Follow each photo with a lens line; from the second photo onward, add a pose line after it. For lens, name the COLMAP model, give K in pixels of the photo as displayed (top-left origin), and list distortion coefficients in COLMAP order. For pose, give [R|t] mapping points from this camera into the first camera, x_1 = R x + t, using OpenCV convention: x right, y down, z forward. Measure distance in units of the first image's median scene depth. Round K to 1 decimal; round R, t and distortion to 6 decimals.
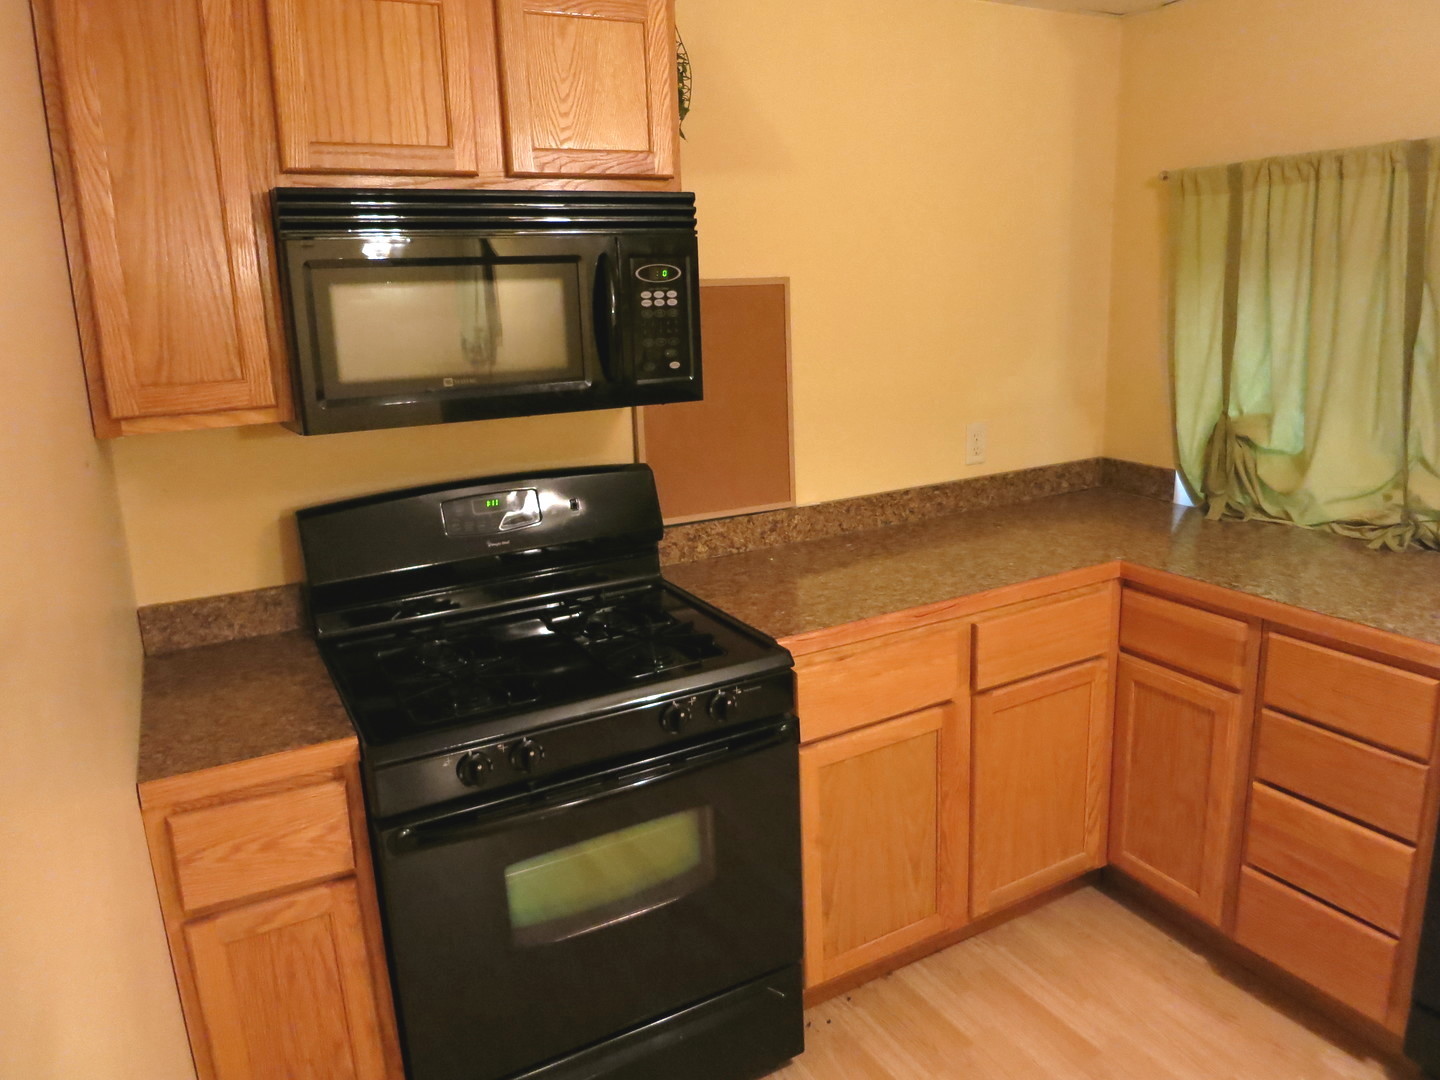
lens RADIAL K [[1009.9, 0, 719.1], [0, 1009.9, 533.8], [0, 0, 1]] dist [-0.044125, -0.004119]
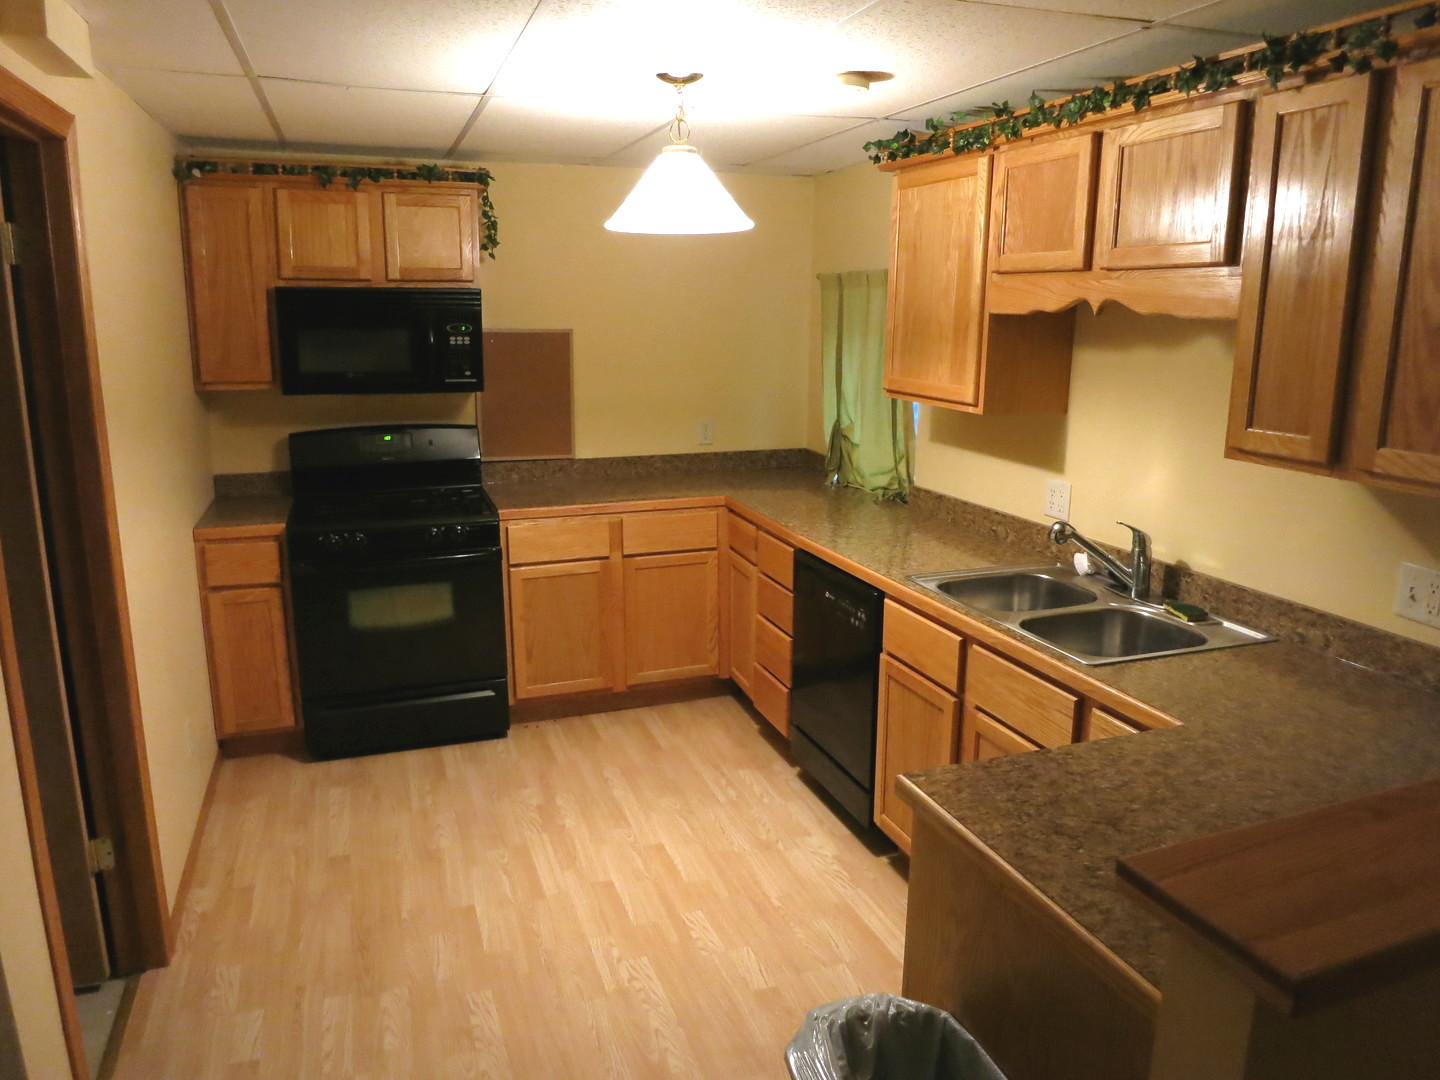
lens RADIAL K [[1009.9, 0, 722.4], [0, 1009.9, 540.9], [0, 0, 1]] dist [-0.044125, -0.004119]
pose [[0.987427, 0.080021, -0.136324, 0.736332], [-0.080996, 0.996713, -0.001615, 0.125148], [0.135747, 0.012636, 0.990663, -0.893893]]
